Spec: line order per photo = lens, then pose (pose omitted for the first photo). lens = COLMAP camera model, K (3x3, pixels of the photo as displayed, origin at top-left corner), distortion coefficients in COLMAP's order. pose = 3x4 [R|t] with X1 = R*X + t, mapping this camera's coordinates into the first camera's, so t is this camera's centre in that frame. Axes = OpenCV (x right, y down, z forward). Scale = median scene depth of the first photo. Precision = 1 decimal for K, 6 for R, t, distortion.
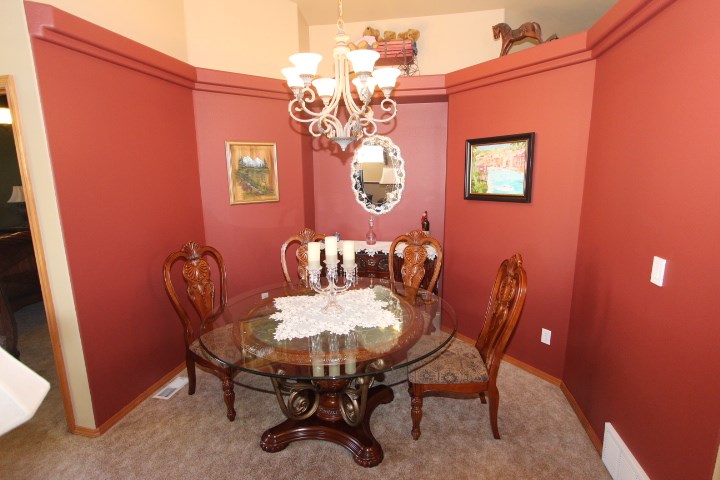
lens RADIAL K [[363.5, 0, 368.1], [0, 363.5, 240.3], [0, 0, 1]] dist [-0.012775, -0.000026]
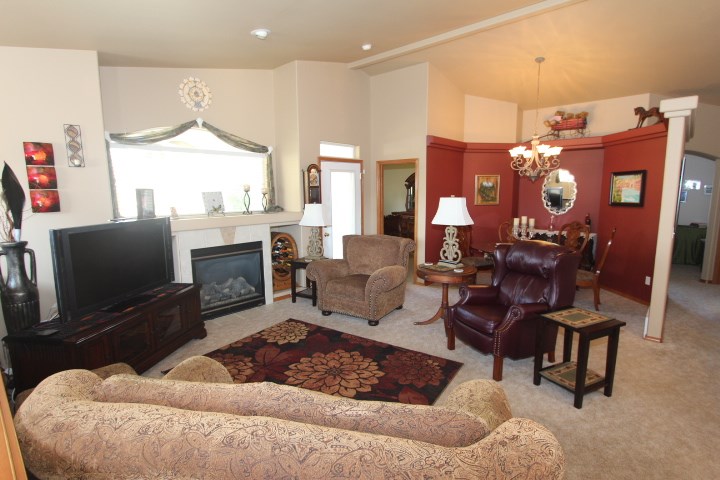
lens RADIAL K [[363.5, 0, 368.1], [0, 363.5, 240.3], [0, 0, 1]] dist [-0.012775, -0.000026]
pose [[0.858445, 0.075455, -0.507325, 0.167735], [-0.098222, 0.994998, -0.018214, 0.205669], [0.503413, 0.065466, 0.861562, -1.112534]]
